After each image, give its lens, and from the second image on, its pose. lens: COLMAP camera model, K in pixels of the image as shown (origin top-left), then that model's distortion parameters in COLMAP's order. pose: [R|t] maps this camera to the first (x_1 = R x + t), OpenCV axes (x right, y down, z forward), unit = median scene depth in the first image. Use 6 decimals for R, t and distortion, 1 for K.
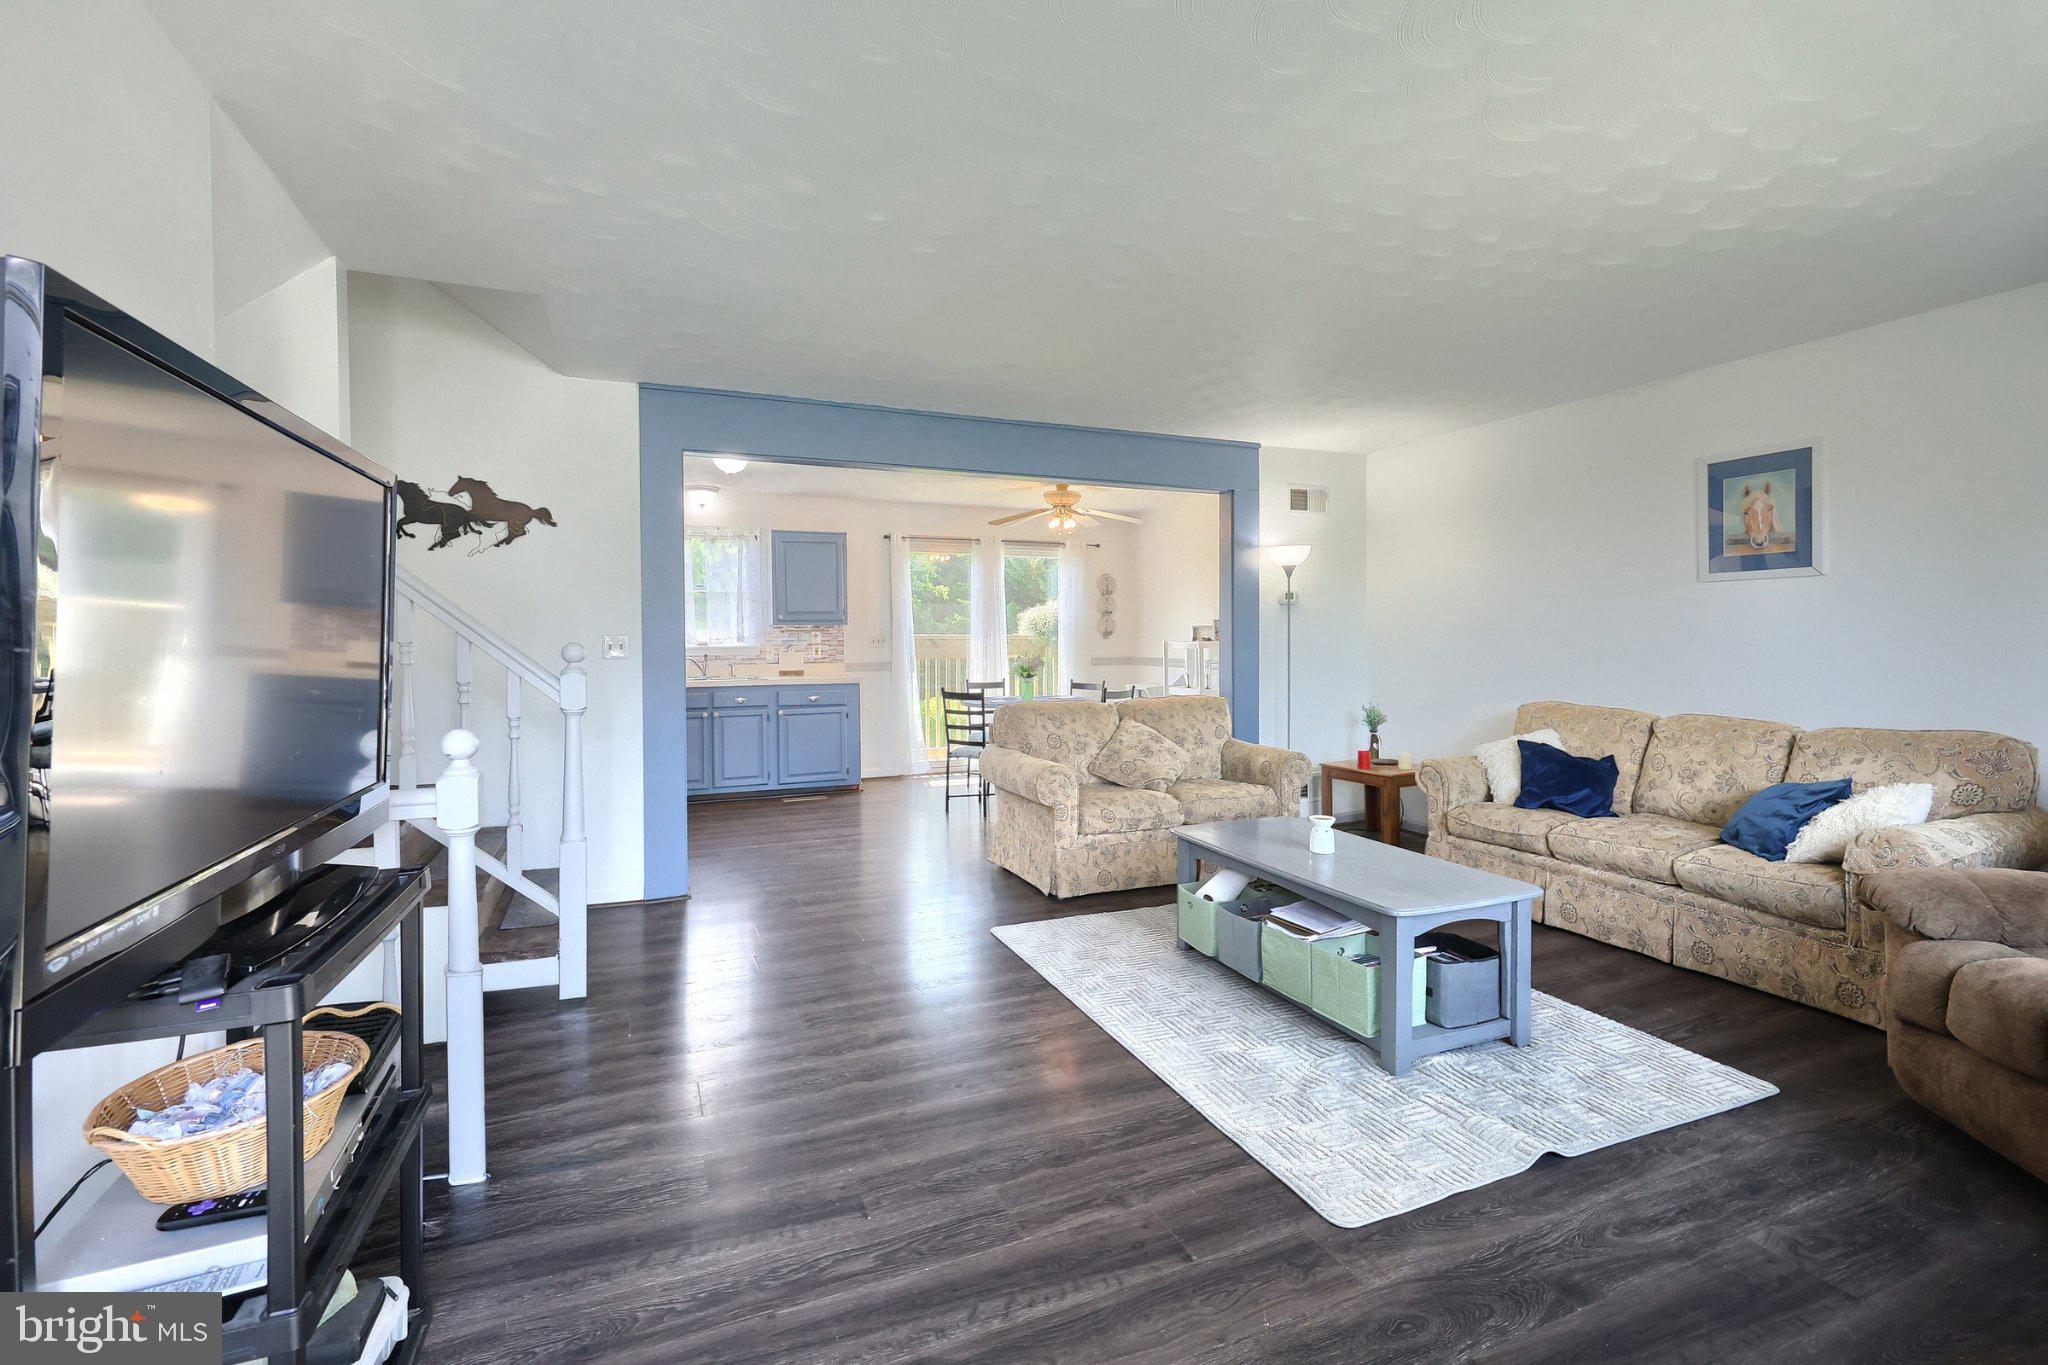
lens RADIAL K [[841.5, 0, 1007.1], [0, 841.5, 655.6], [0, 0, 1]] dist [0.000717, 0.000128]
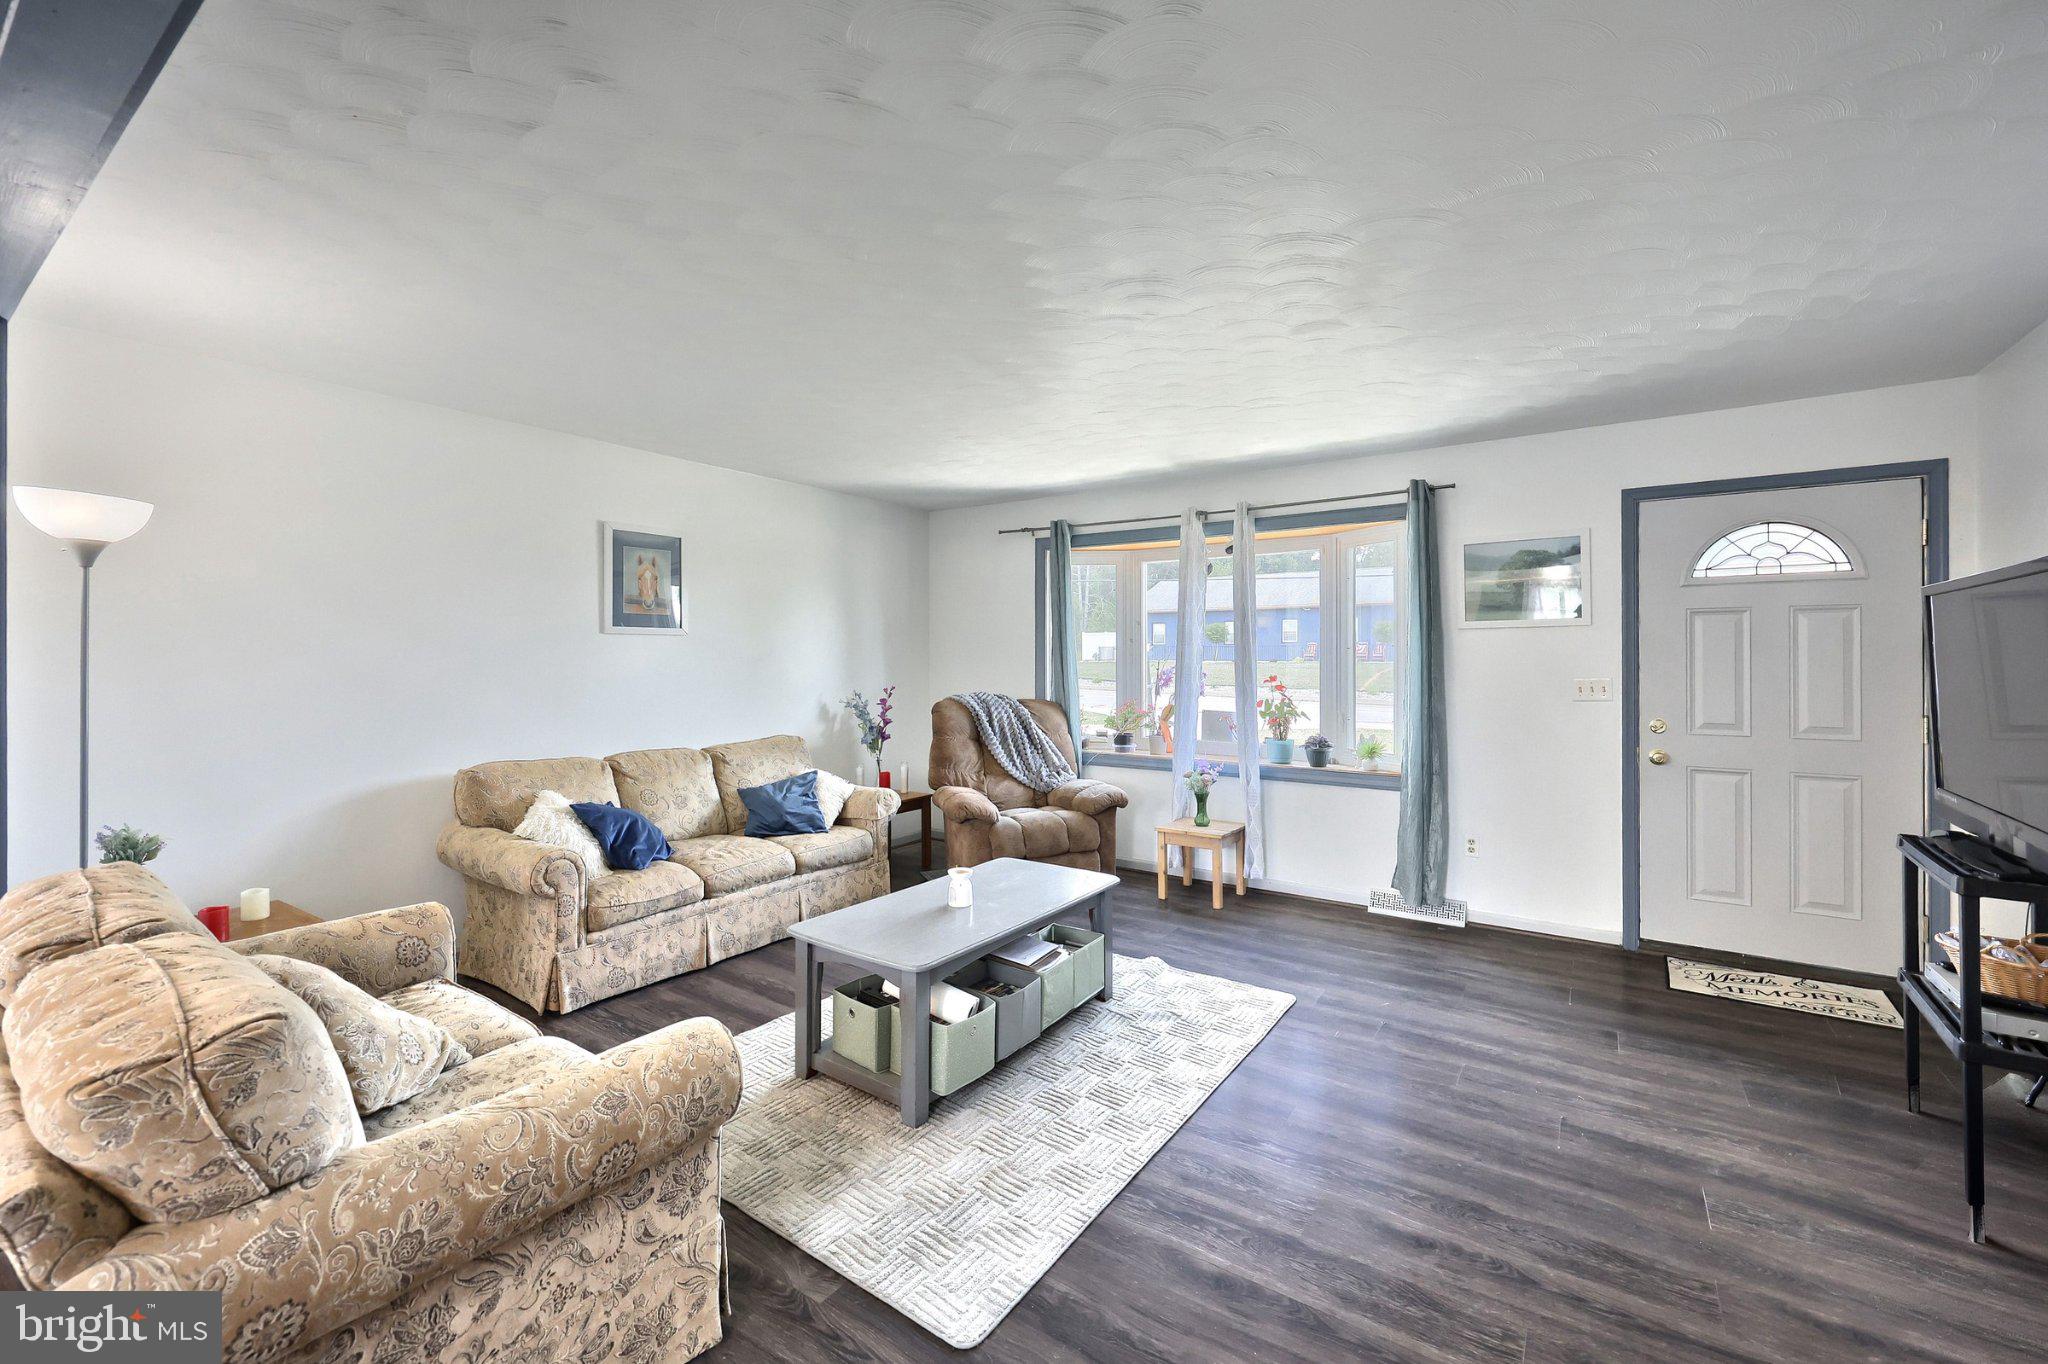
lens RADIAL K [[841.5, 0, 1007.1], [0, 841.5, 655.1], [0, 0, 1]] dist [0.000717, 0.000128]
pose [[-0.520435, 0.007762, 0.853866, -0.219891], [0.024184, 0.999692, 0.005652, -0.029049], [-0.853558, 0.023592, -0.520463, 0.622880]]
